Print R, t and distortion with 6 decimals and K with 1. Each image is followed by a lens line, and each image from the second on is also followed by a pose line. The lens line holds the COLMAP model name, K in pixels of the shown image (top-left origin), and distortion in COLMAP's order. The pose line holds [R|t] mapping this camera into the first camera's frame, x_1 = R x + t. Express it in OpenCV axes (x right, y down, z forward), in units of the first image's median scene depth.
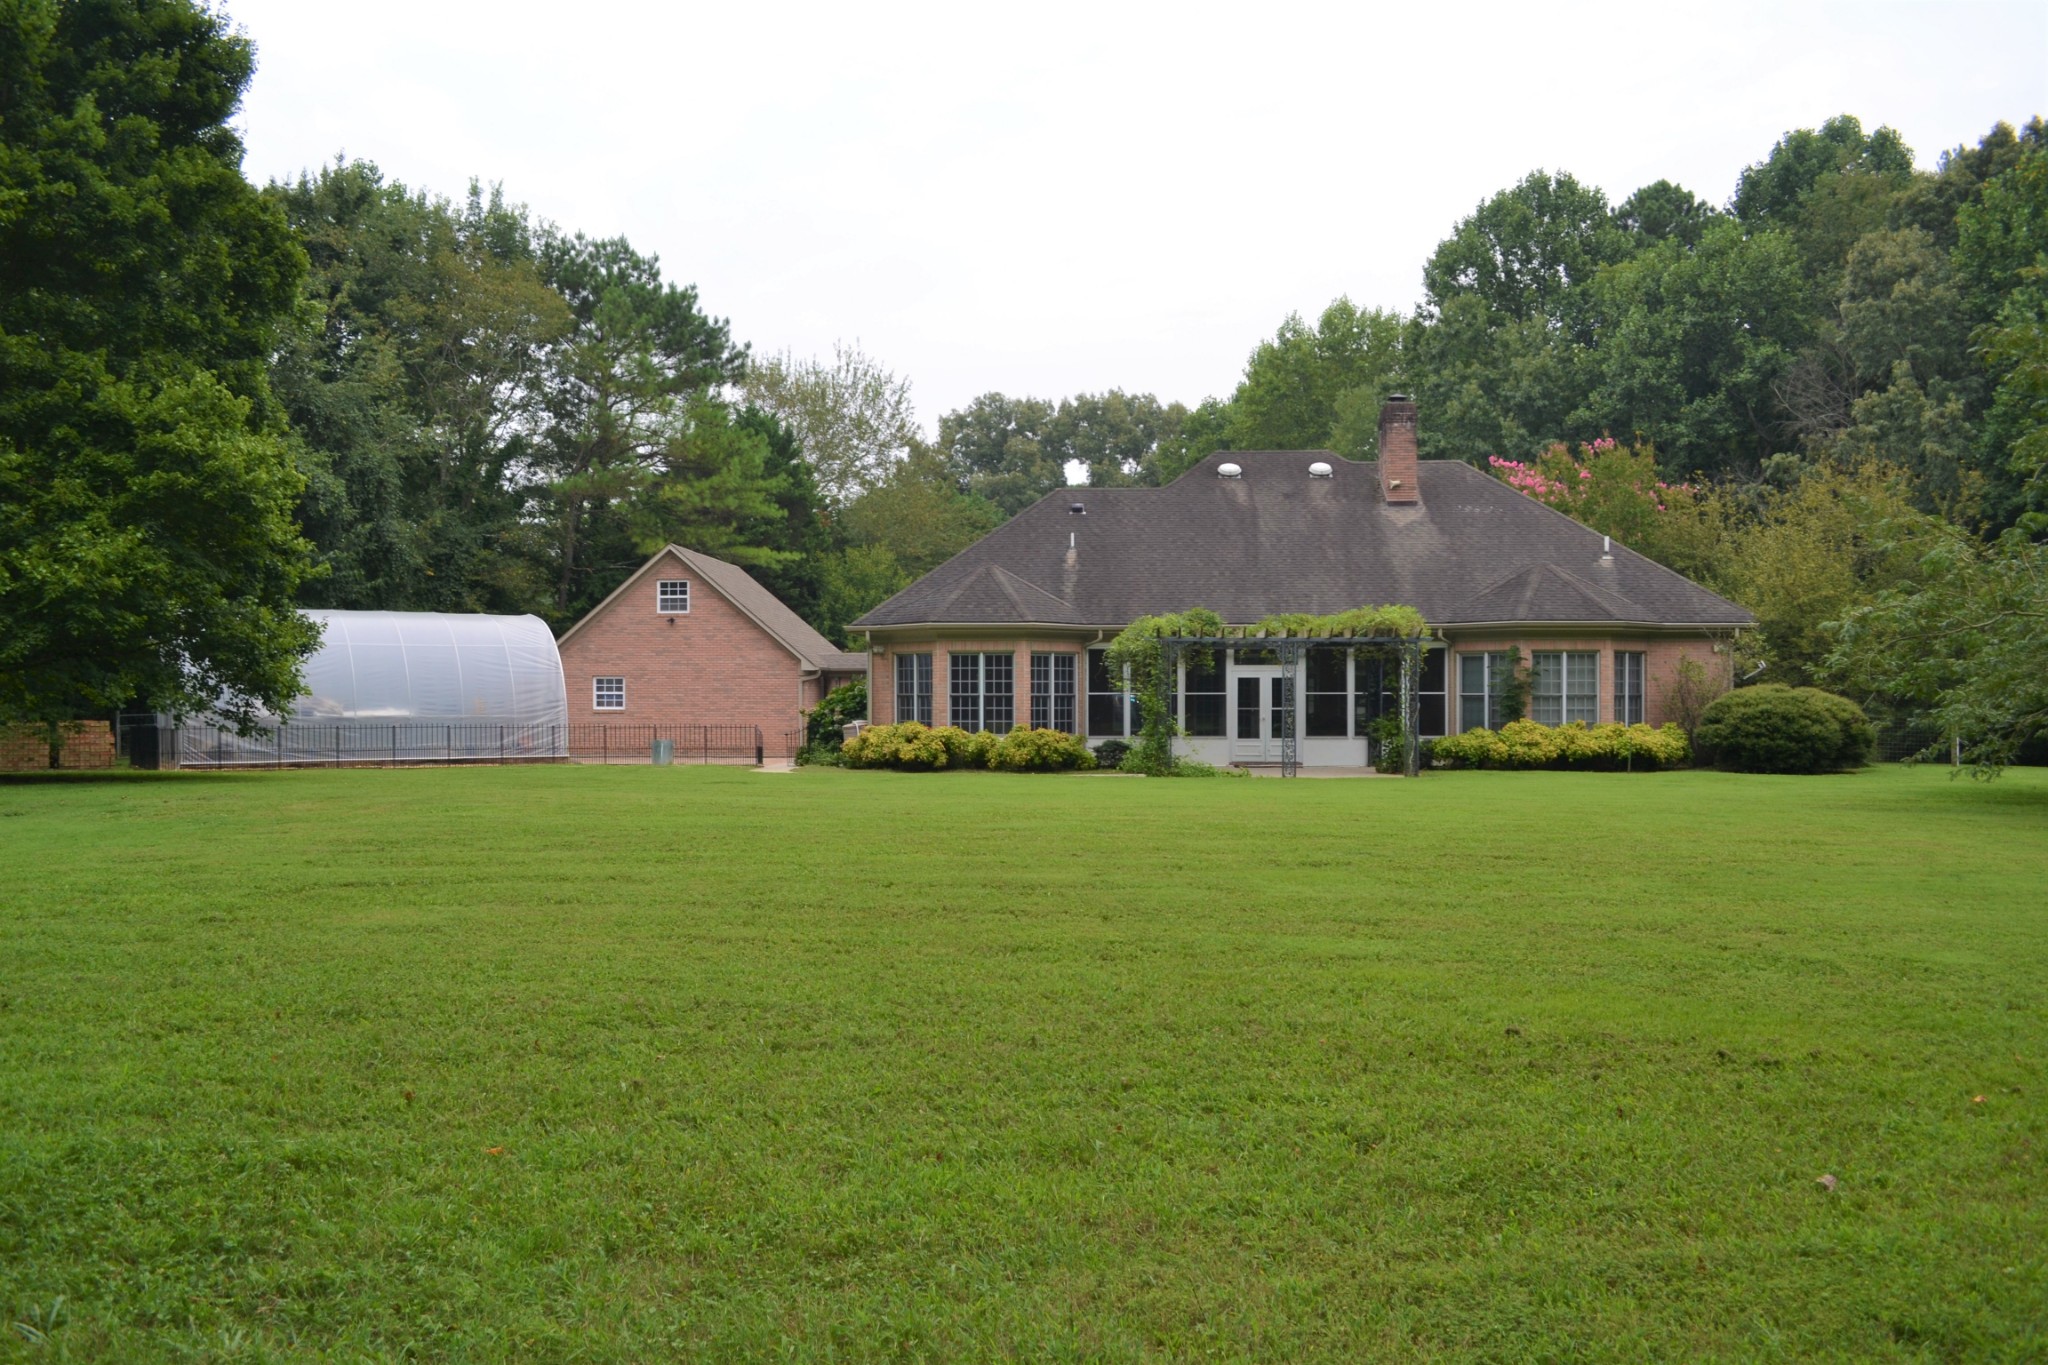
lens RADIAL K [[1638.3, 0, 999.1], [0, 1638.3, 695.6], [0, 0, 1]] dist [-0.082087, 0.011794]
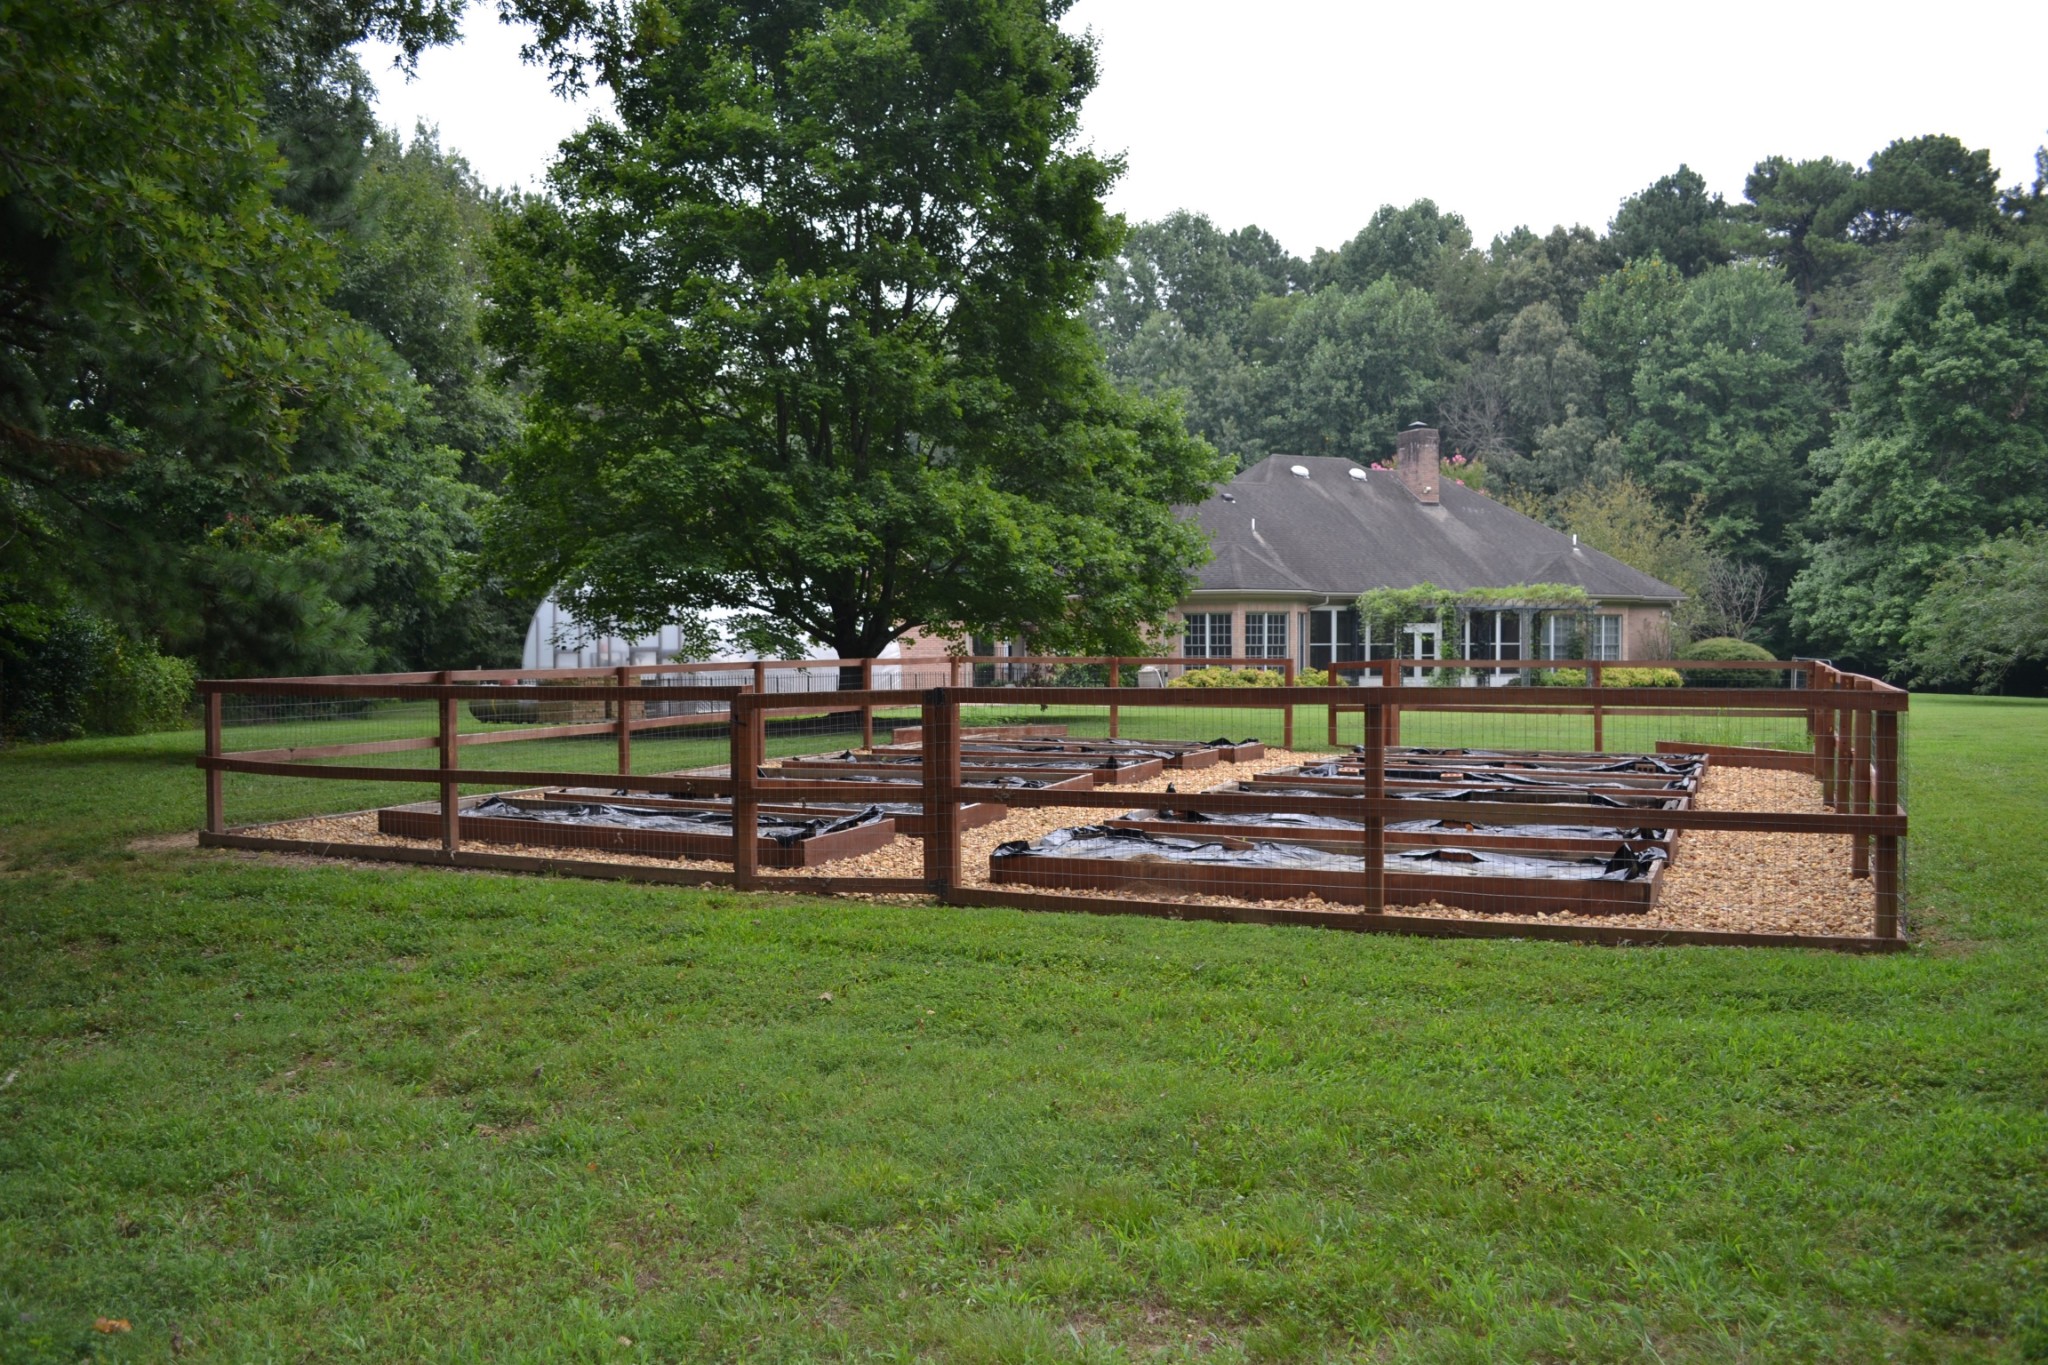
lens RADIAL K [[1638.3, 0, 999.1], [0, 1638.3, 695.6], [0, 0, 1]] dist [-0.082087, 0.011794]
pose [[0.886487, -0.017425, 0.462426, -0.733861], [0.003728, 0.999527, 0.030518, -0.001174], [-0.462739, -0.025330, 0.886133, -0.040416]]
